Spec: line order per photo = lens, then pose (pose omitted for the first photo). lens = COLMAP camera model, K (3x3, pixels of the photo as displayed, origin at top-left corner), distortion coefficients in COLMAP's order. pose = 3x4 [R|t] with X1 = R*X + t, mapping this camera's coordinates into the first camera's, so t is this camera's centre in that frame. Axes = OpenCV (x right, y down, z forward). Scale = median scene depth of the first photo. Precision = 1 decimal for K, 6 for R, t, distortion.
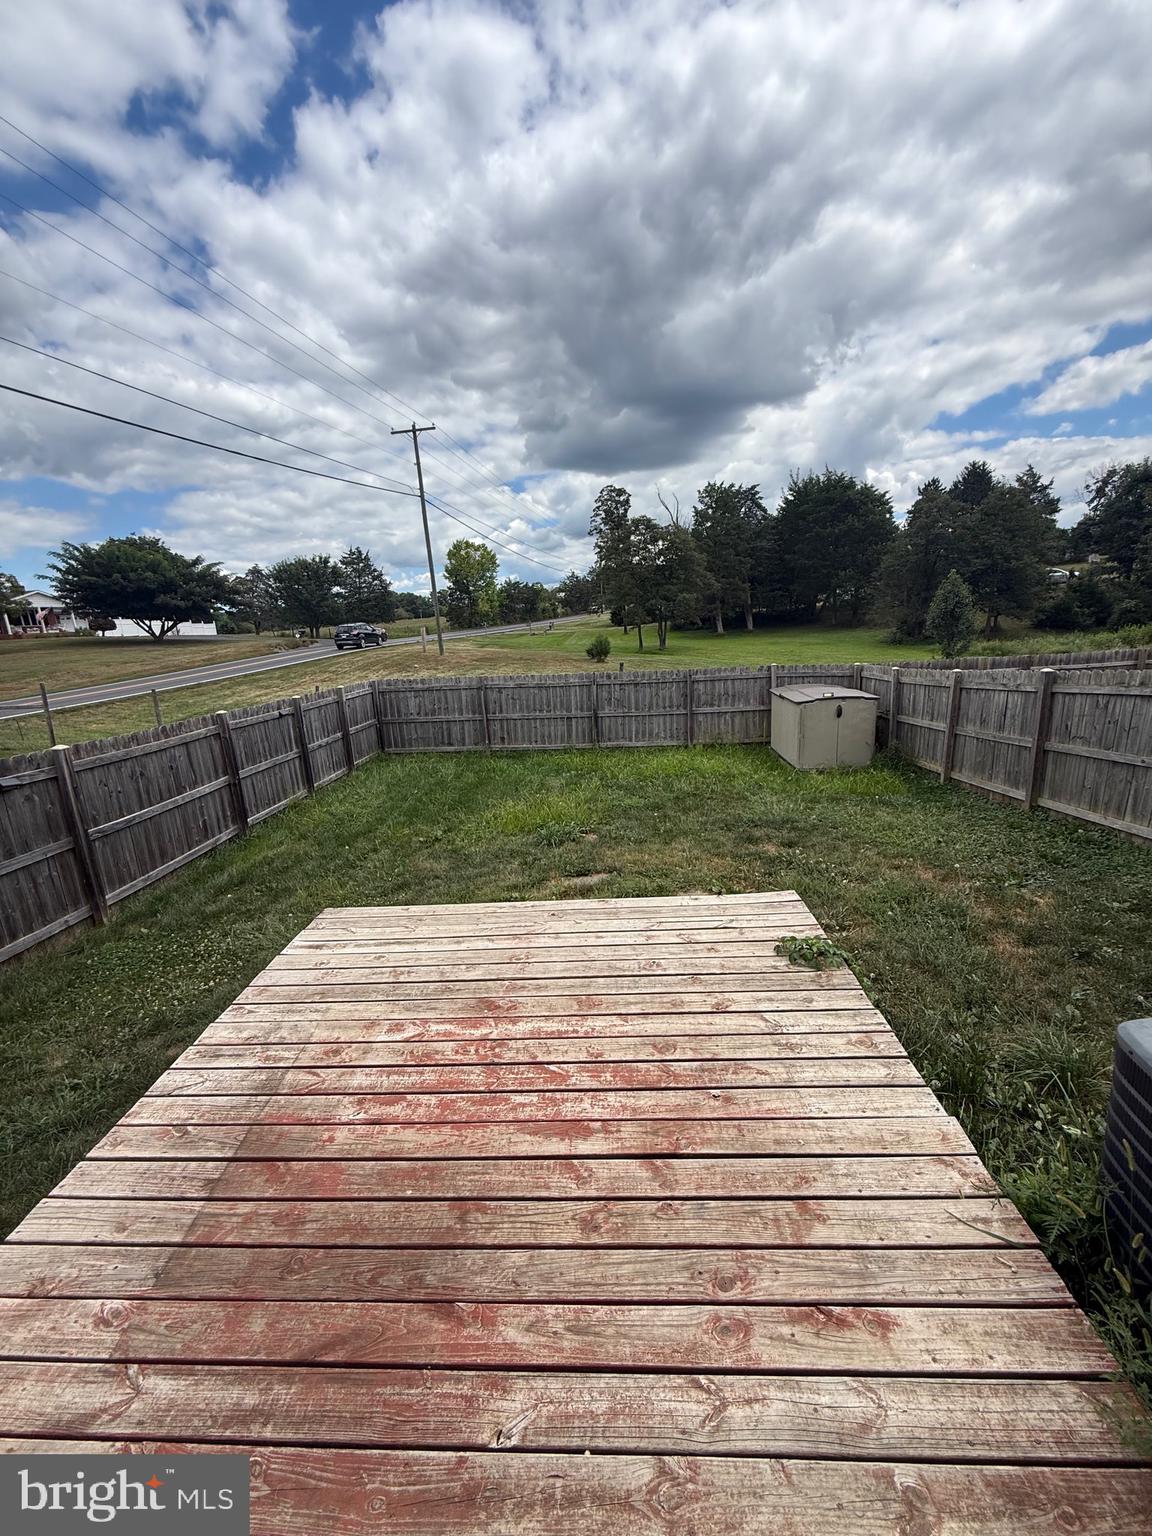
lens RADIAL K [[610.9, 0, 576.0], [0, 610.9, 768.0], [0, 0, 1]] dist [0.001669, 0.000269]
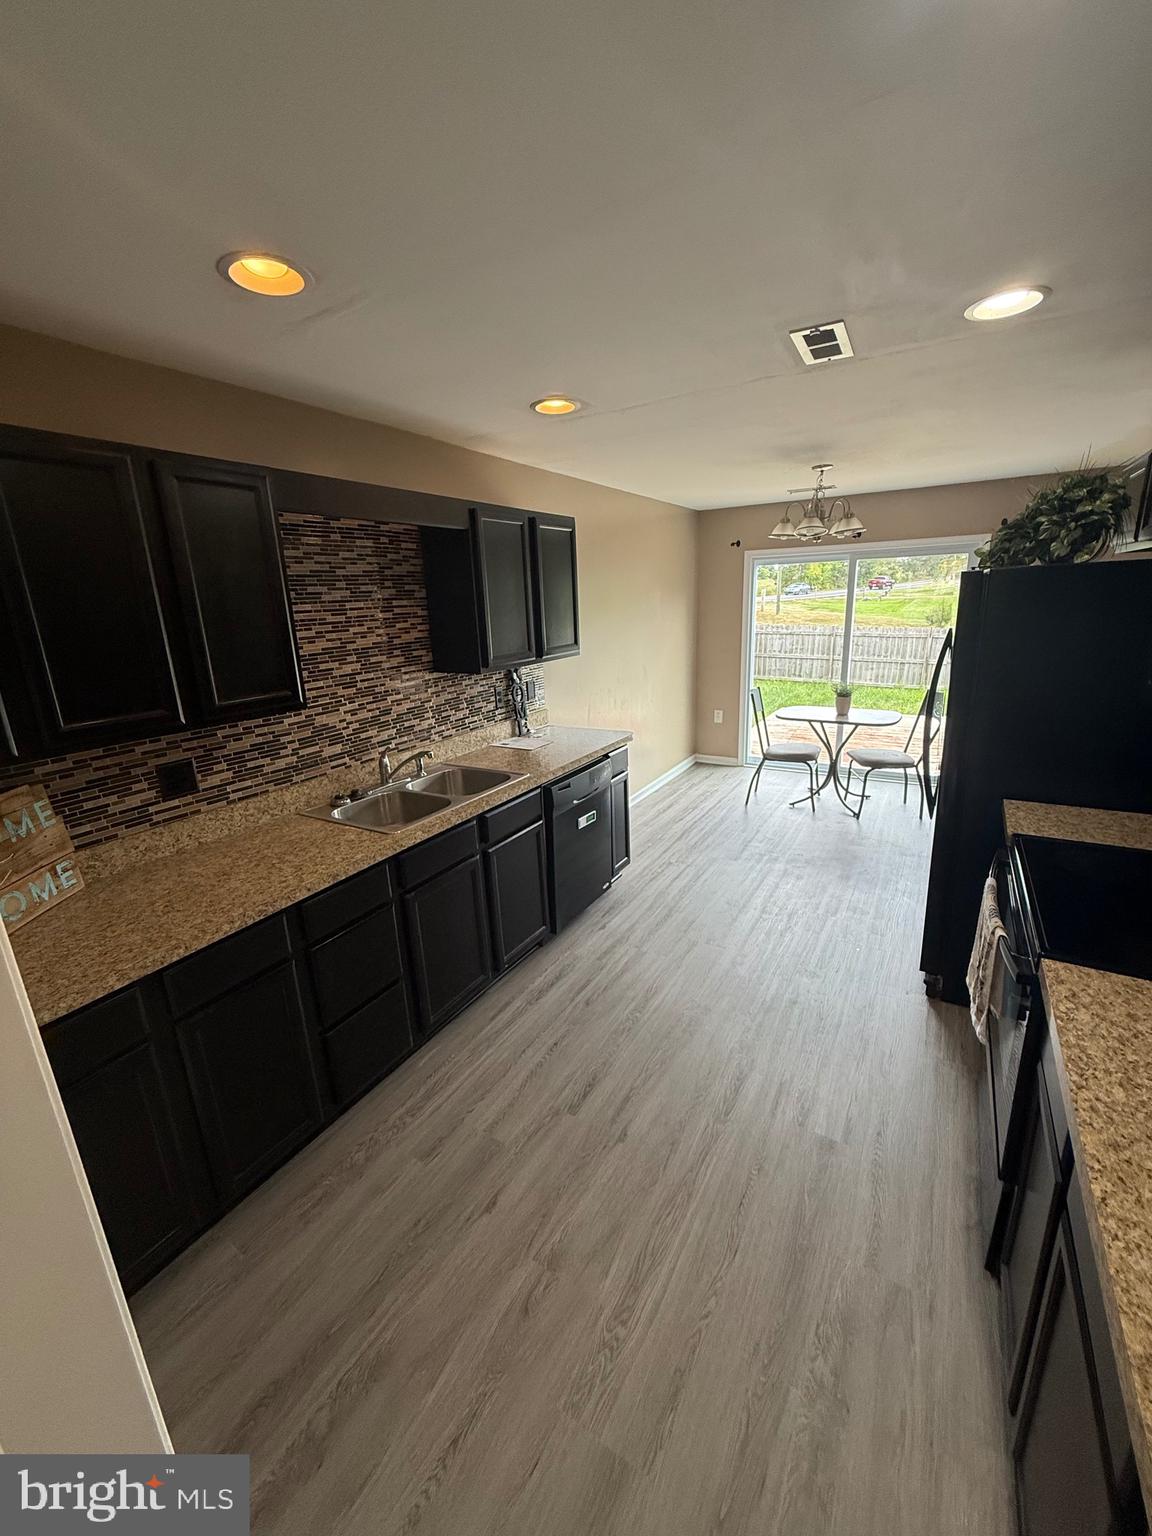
lens RADIAL K [[610.9, 0, 576.0], [0, 610.9, 768.0], [0, 0, 1]] dist [0.001669, 0.000269]
pose [[0.882183, 0.153203, -0.445289, -0.011208], [-0.127804, 0.988000, 0.086726, 0.107306], [0.453233, -0.019598, 0.891177, -0.424560]]
